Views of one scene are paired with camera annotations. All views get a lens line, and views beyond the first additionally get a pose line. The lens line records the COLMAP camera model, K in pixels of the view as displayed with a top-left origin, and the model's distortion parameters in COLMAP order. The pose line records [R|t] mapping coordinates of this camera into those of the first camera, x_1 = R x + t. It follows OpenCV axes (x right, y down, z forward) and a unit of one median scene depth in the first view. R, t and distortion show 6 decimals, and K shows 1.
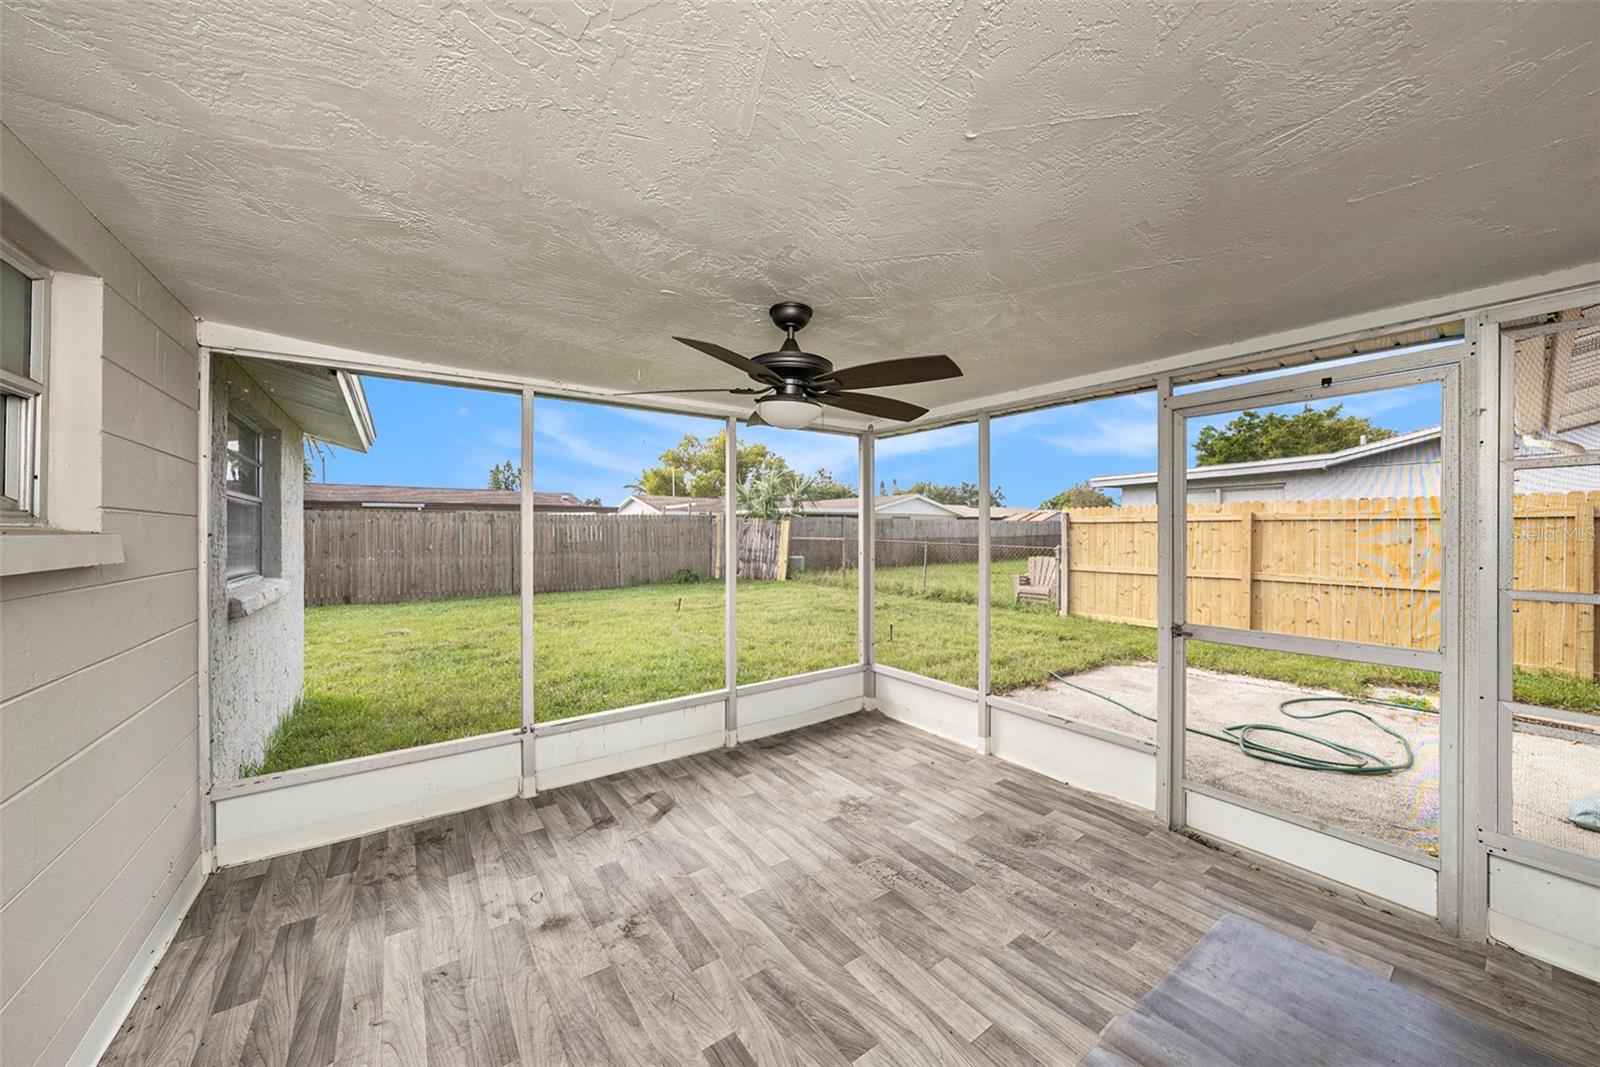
lens RADIAL K [[573.1, 0, 793.8], [0, 573.1, 529.7], [0, 0, 1]] dist [-0.028054, 0.007118]
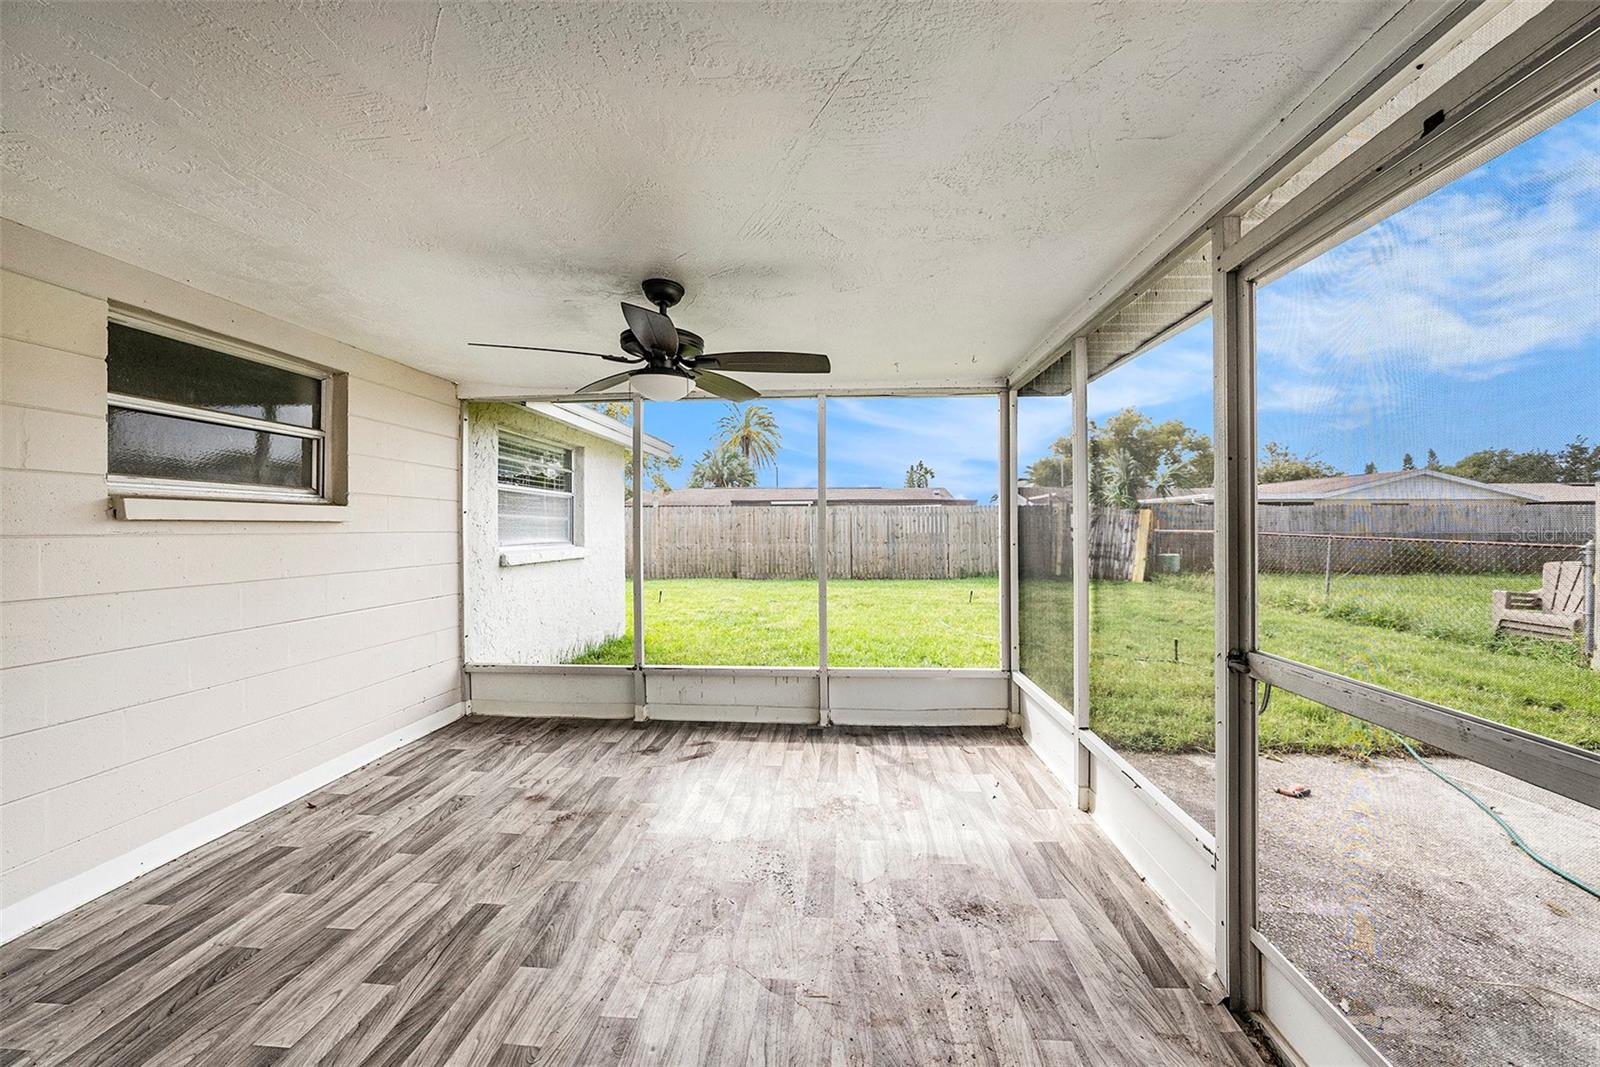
lens RADIAL K [[573.1, 0, 793.8], [0, 573.1, 529.7], [0, 0, 1]] dist [-0.028054, 0.007118]
pose [[0.769773, 0.004921, -0.638298, 0.478094], [-0.000030, 0.999971, 0.007673, 0.026954], [0.638317, -0.005887, 0.769751, 0.190021]]
